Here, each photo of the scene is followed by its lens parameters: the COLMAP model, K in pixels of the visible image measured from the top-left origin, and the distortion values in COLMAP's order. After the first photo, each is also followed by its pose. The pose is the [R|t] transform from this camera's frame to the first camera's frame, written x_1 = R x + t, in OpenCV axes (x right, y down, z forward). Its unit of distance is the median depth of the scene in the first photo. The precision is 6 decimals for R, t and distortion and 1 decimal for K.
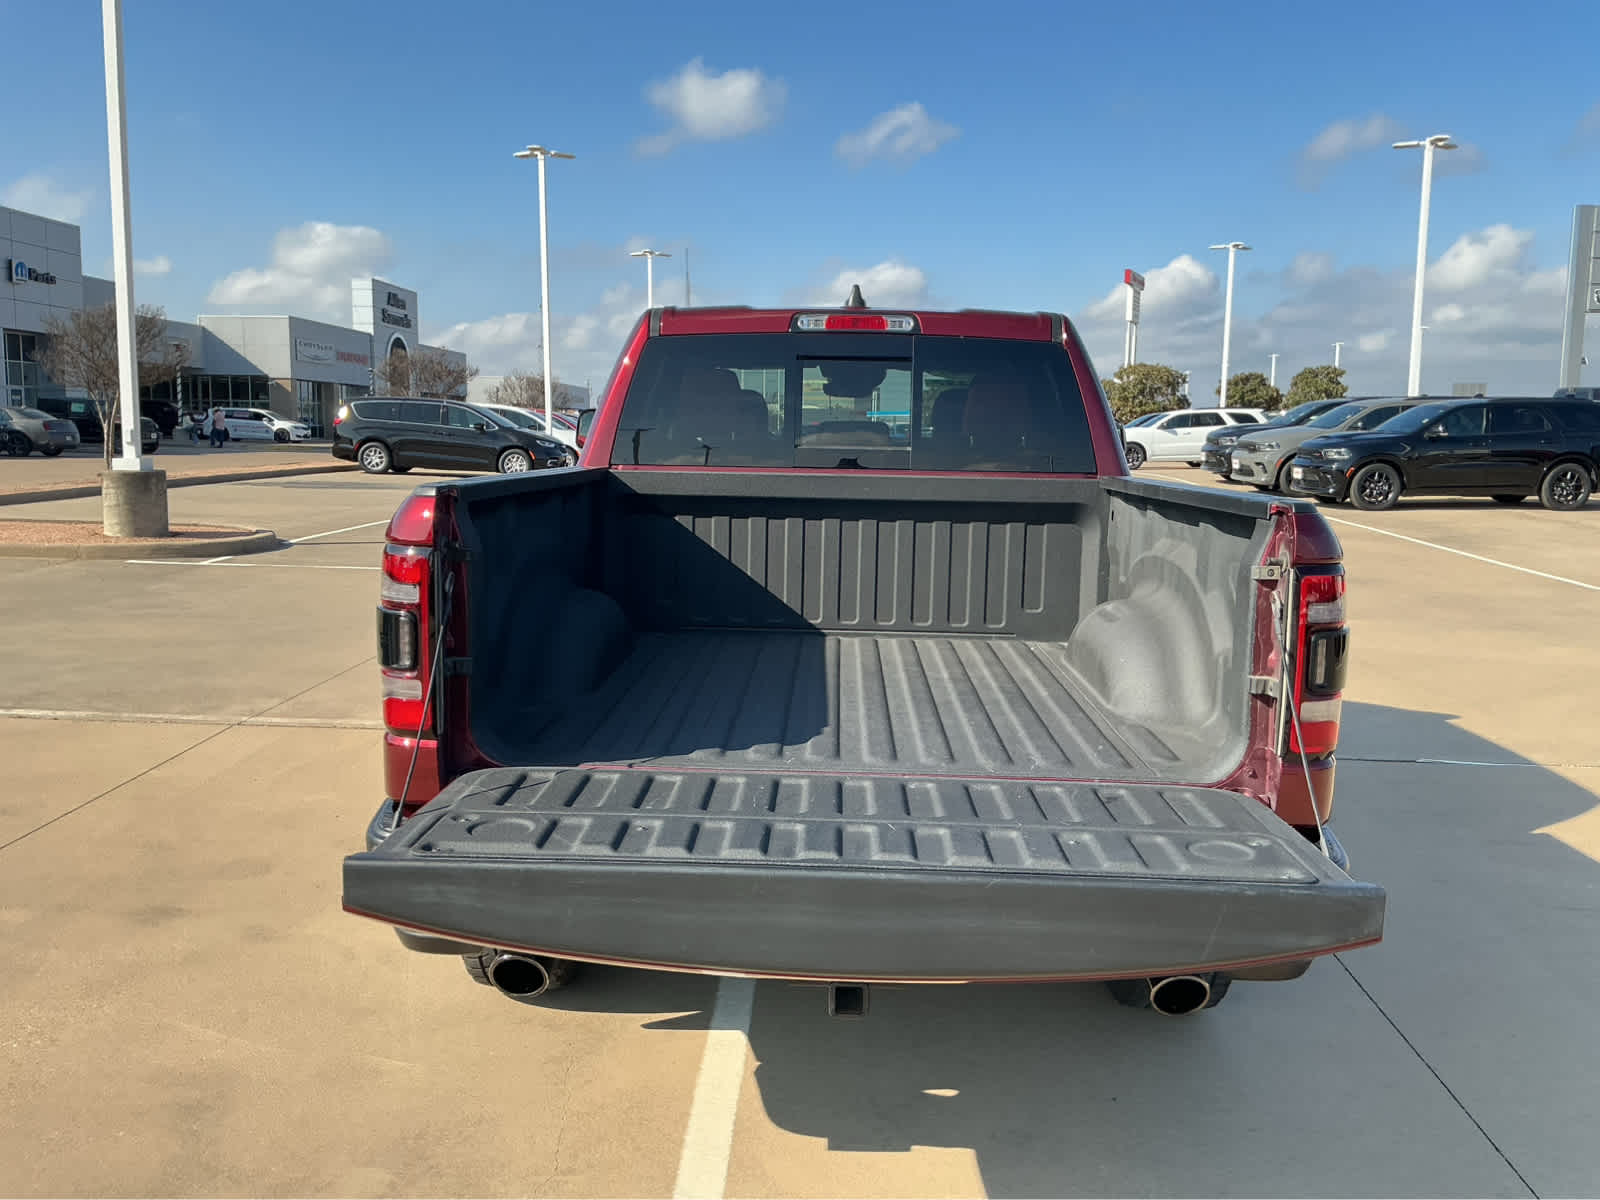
lens RADIAL K [[1328.8, 0, 799.1], [0, 1328.8, 583.6], [0, 0, 1]] dist [0.093398, -0.176267]
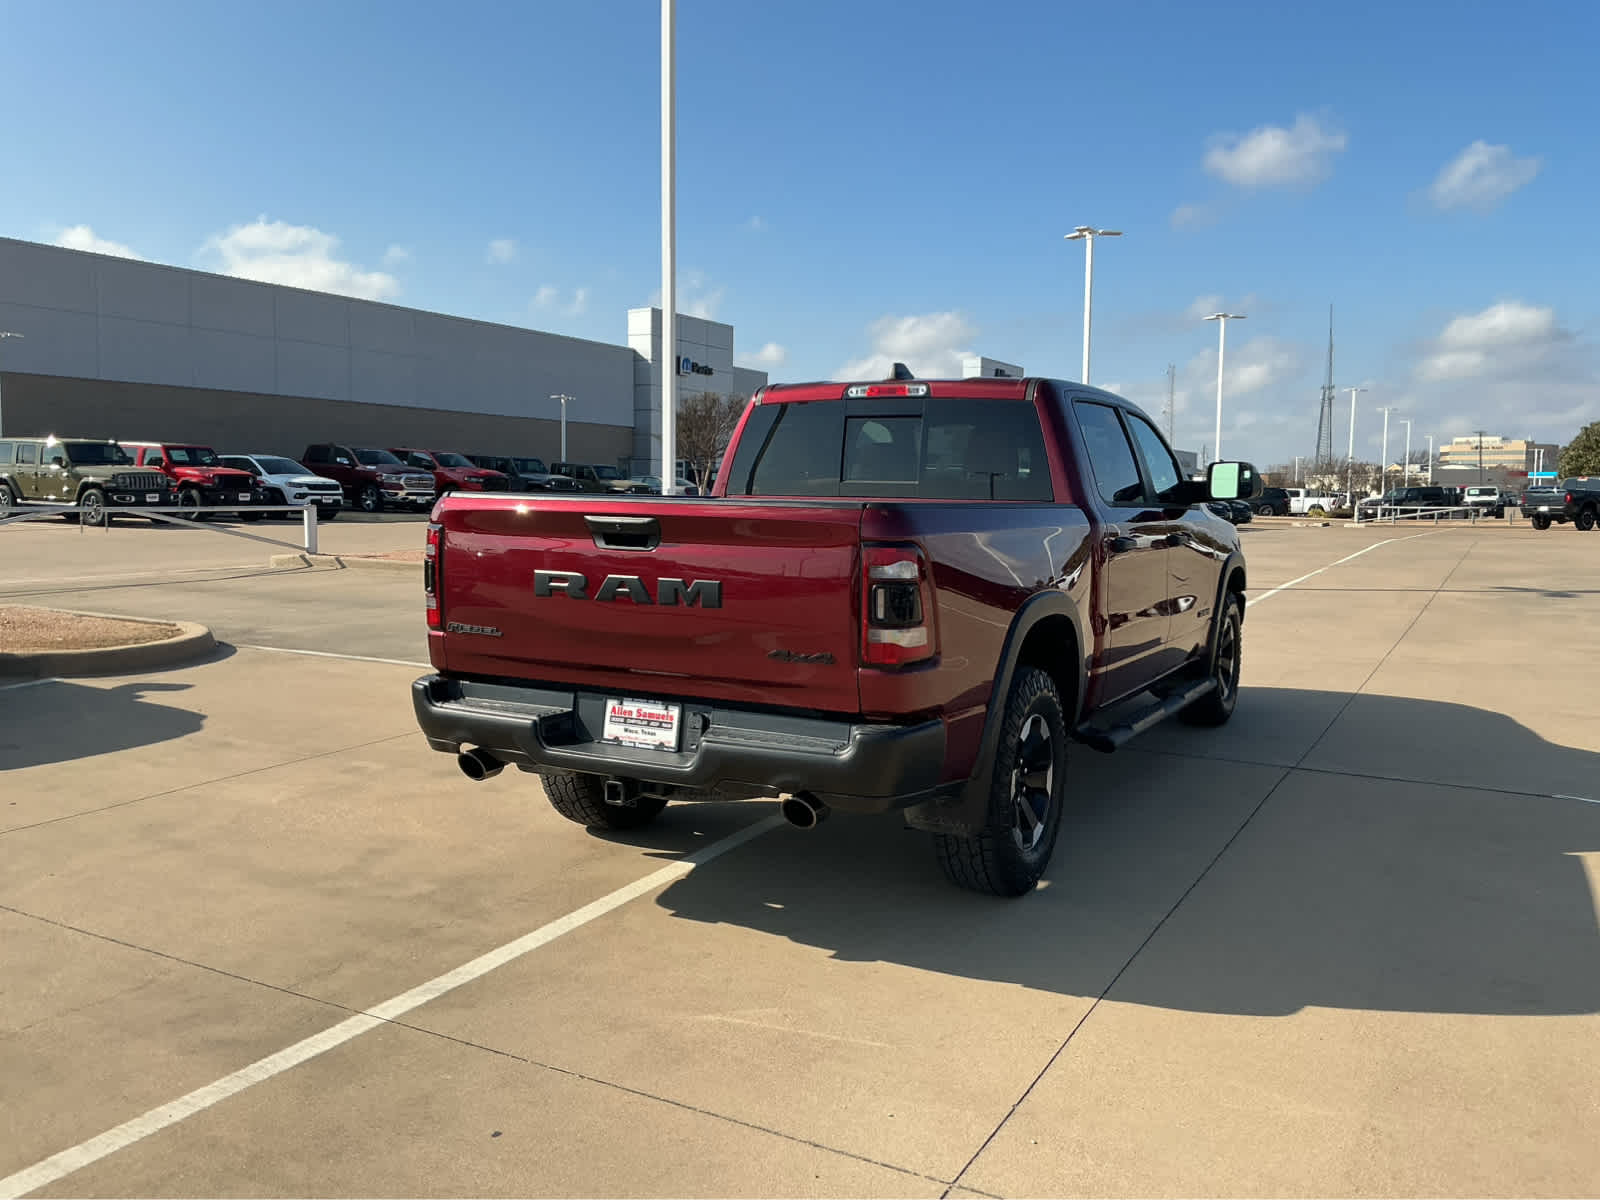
lens RADIAL K [[1328.8, 0, 799.1], [0, 1328.8, 583.6], [0, 0, 1]] dist [0.093398, -0.176267]
pose [[0.896690, 0.028586, -0.441736, 0.111718], [-0.050802, 0.997965, -0.038544, 0.011345], [0.439735, 0.057003, 0.896317, -0.048297]]
